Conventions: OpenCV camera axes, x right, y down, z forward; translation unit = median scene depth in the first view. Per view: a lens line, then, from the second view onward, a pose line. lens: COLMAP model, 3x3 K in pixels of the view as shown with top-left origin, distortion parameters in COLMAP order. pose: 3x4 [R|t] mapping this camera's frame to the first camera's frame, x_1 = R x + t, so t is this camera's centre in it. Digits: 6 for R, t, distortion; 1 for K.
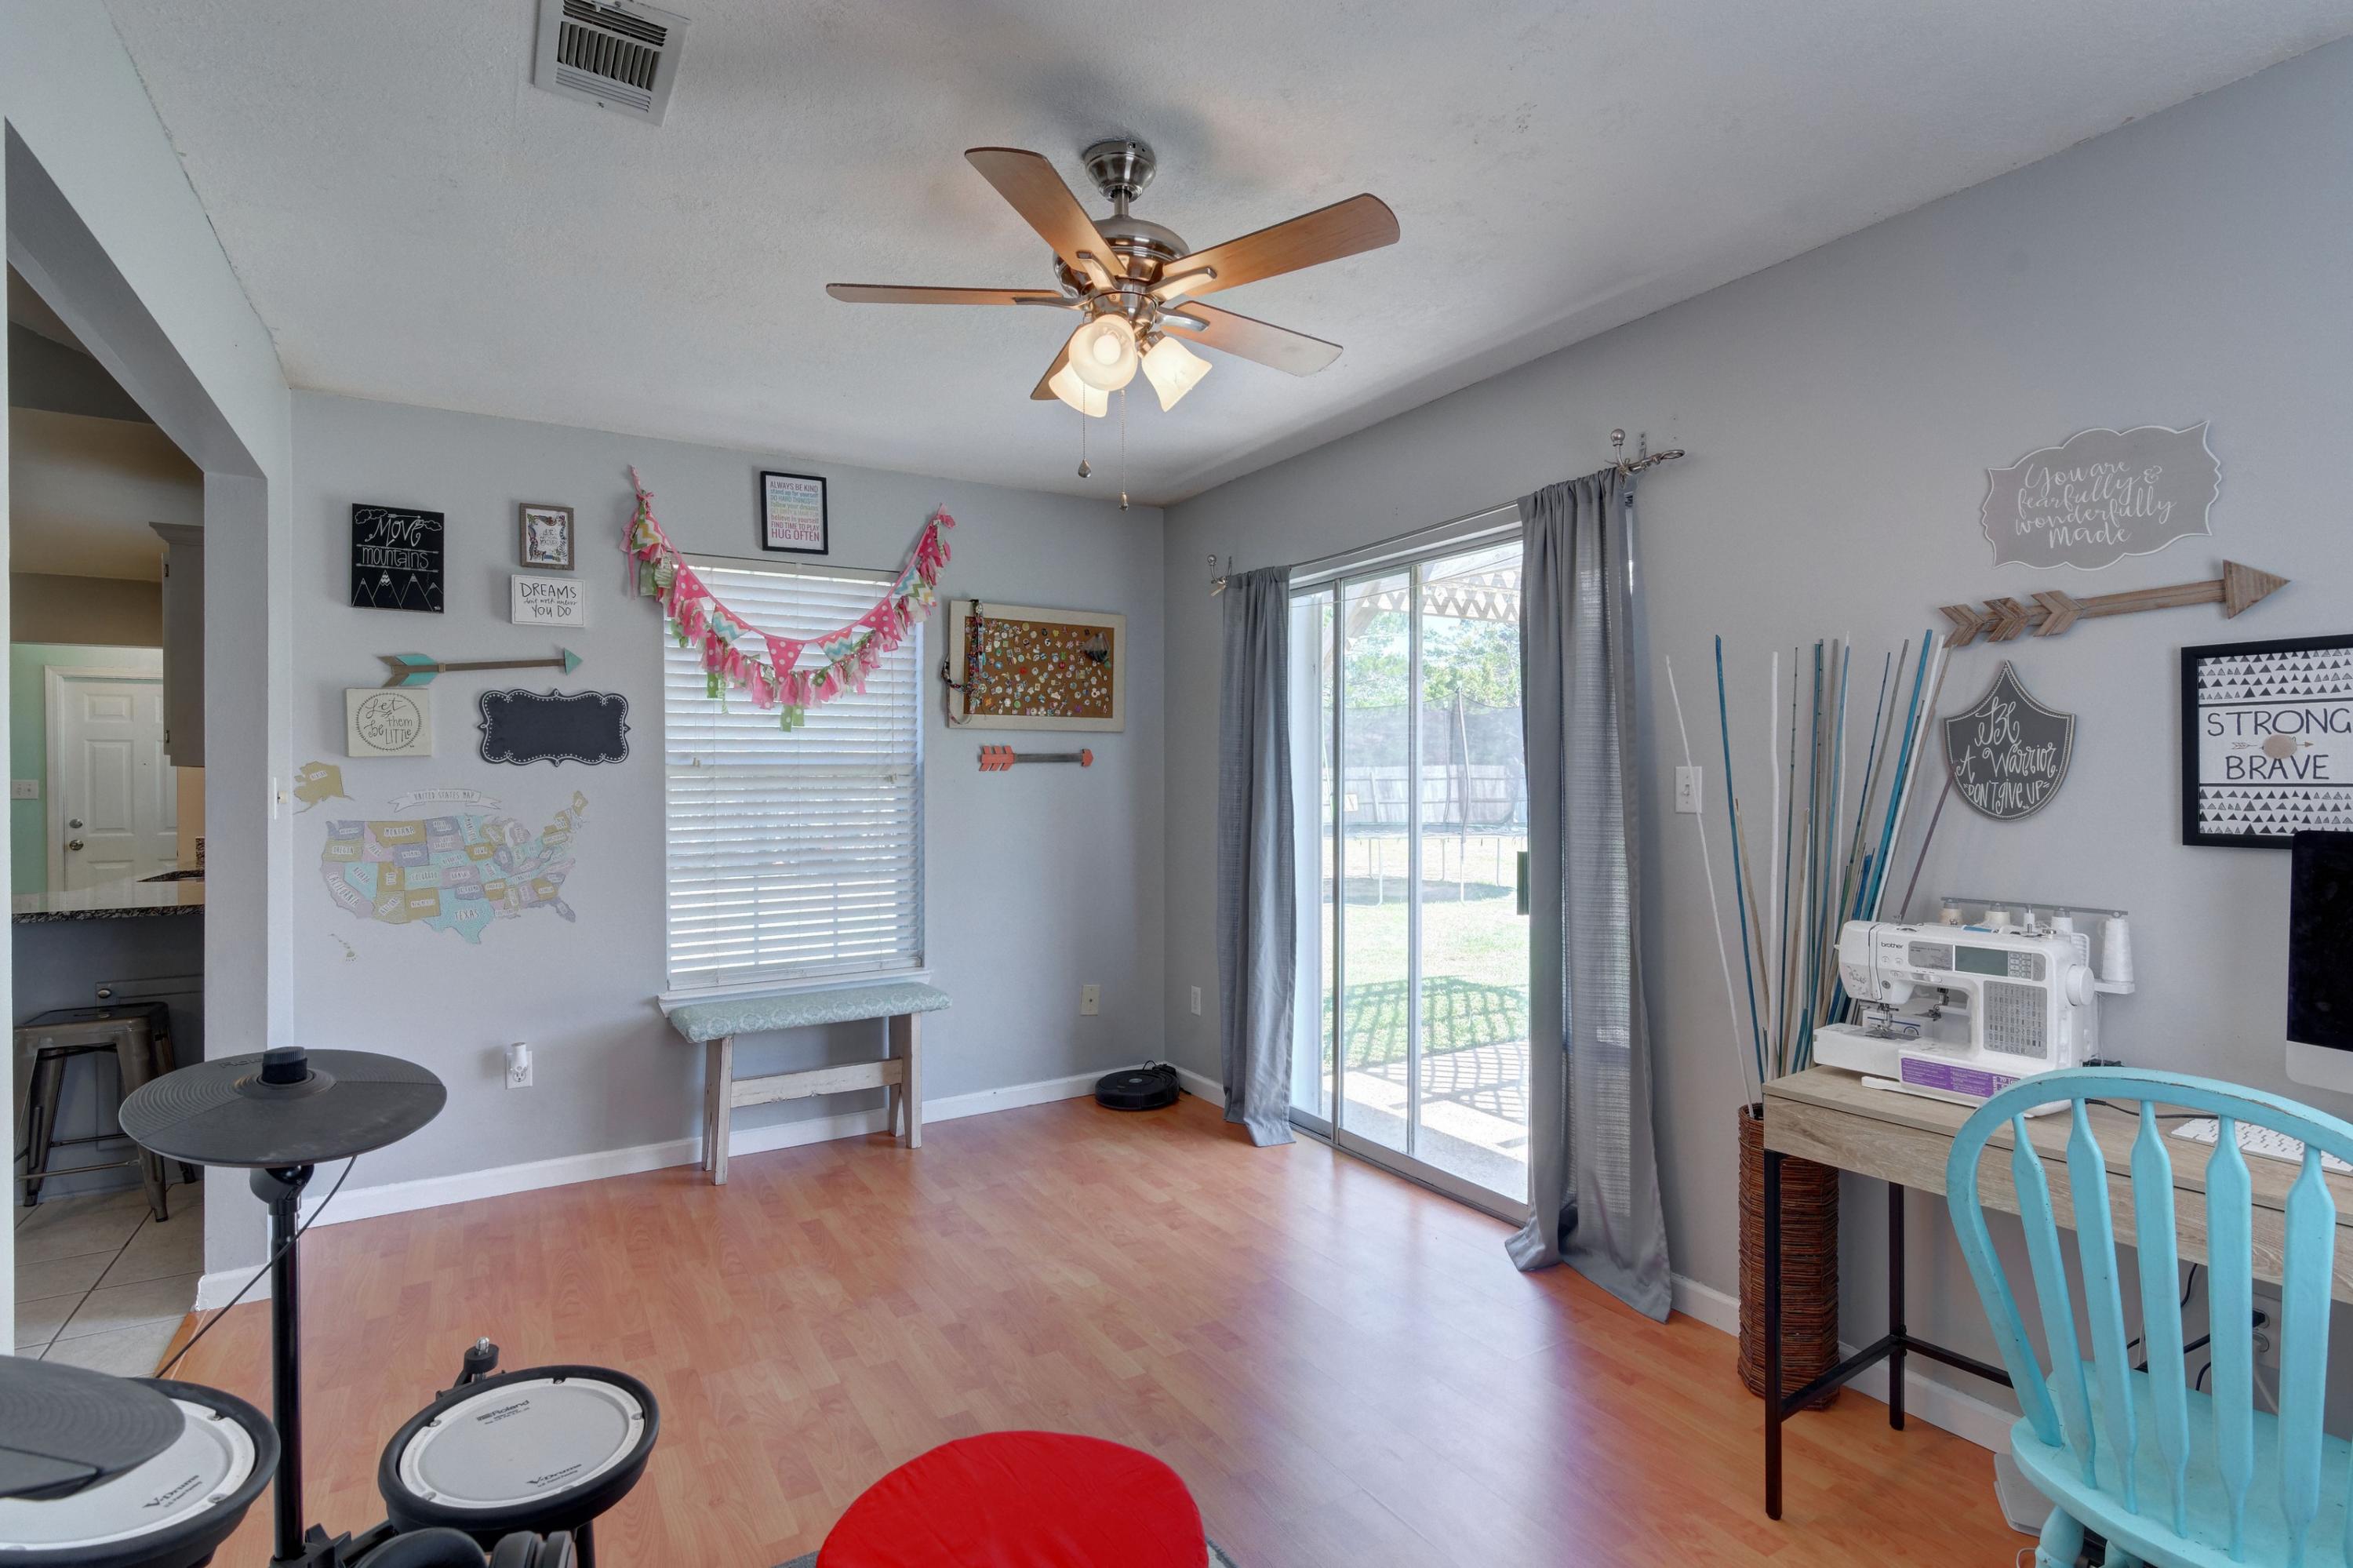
lens RADIAL K [[1136.4, 0, 1195.3], [0, 1136.4, 785.5], [0, 0, 1]] dist [0.007685, -0.004726]
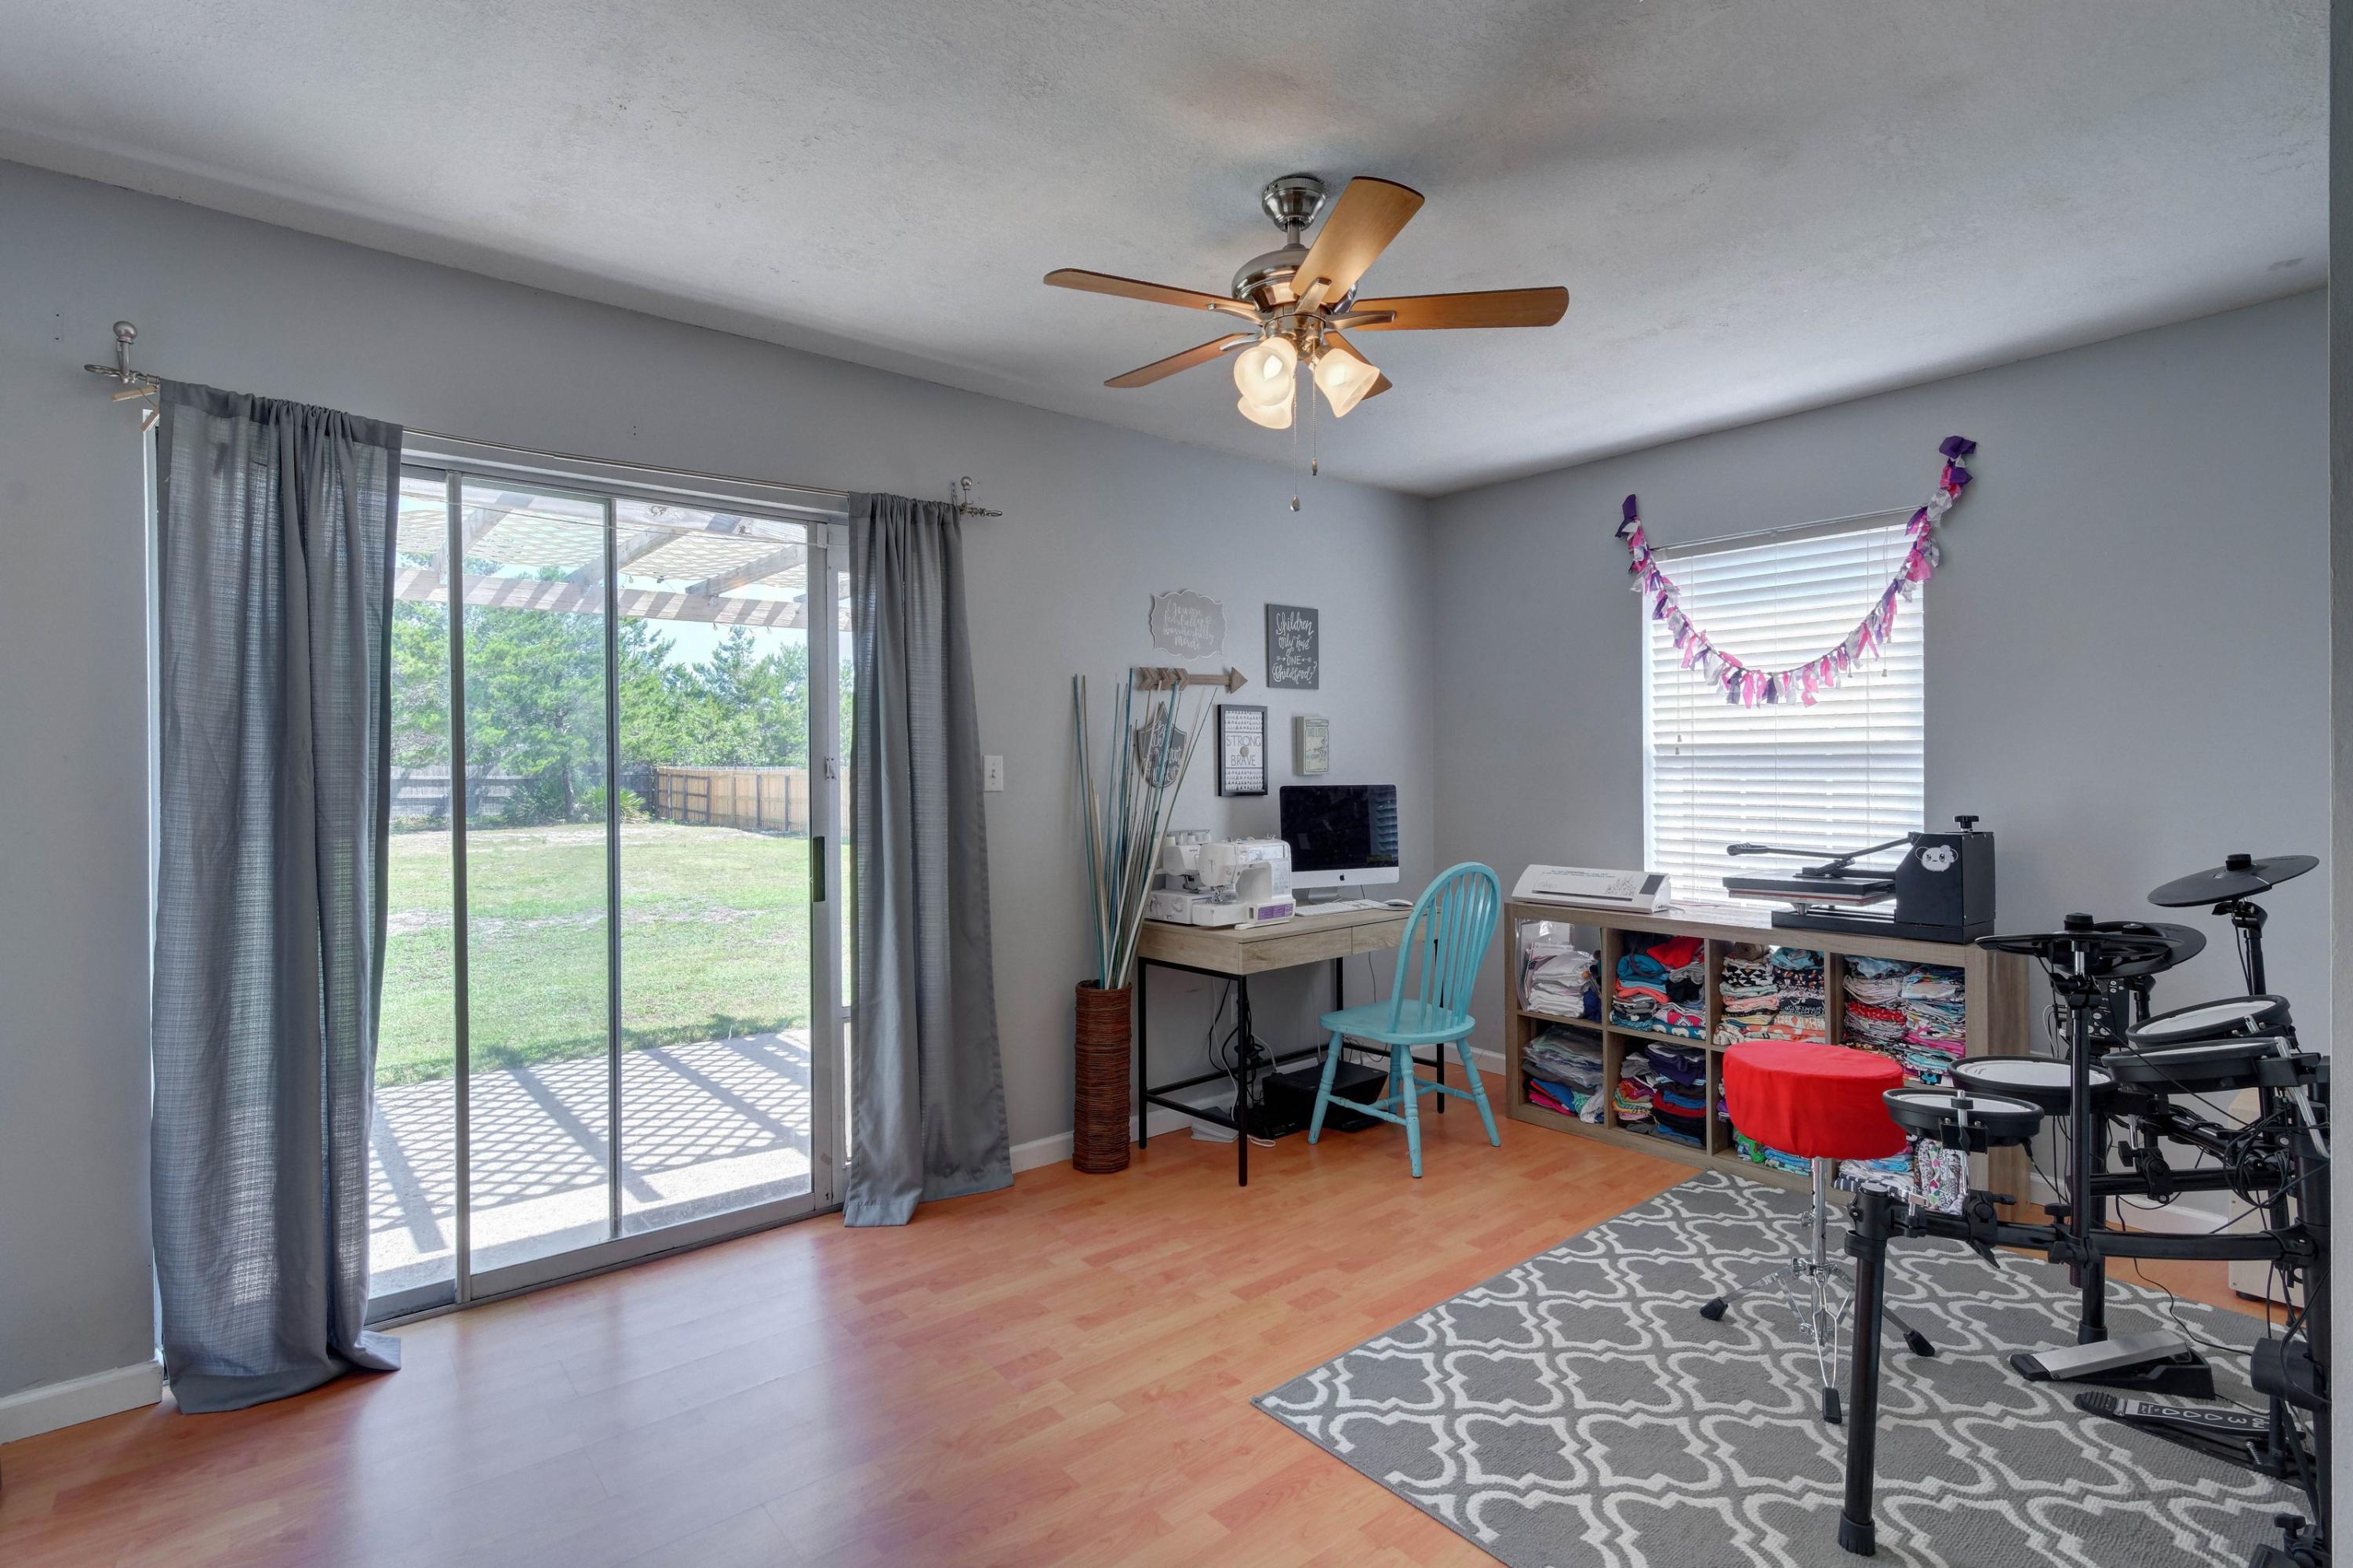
lens RADIAL K [[1136.4, 0, 1166.3], [0, 1136.4, 781.1], [0, 0, 1]] dist [0.007685, -0.004726]
pose [[-0.129758, -0.000886, 0.991545, -0.605428], [0.014595, 0.999890, 0.002804, 0.007755], [-0.991438, 0.014835, -0.129731, 0.671787]]
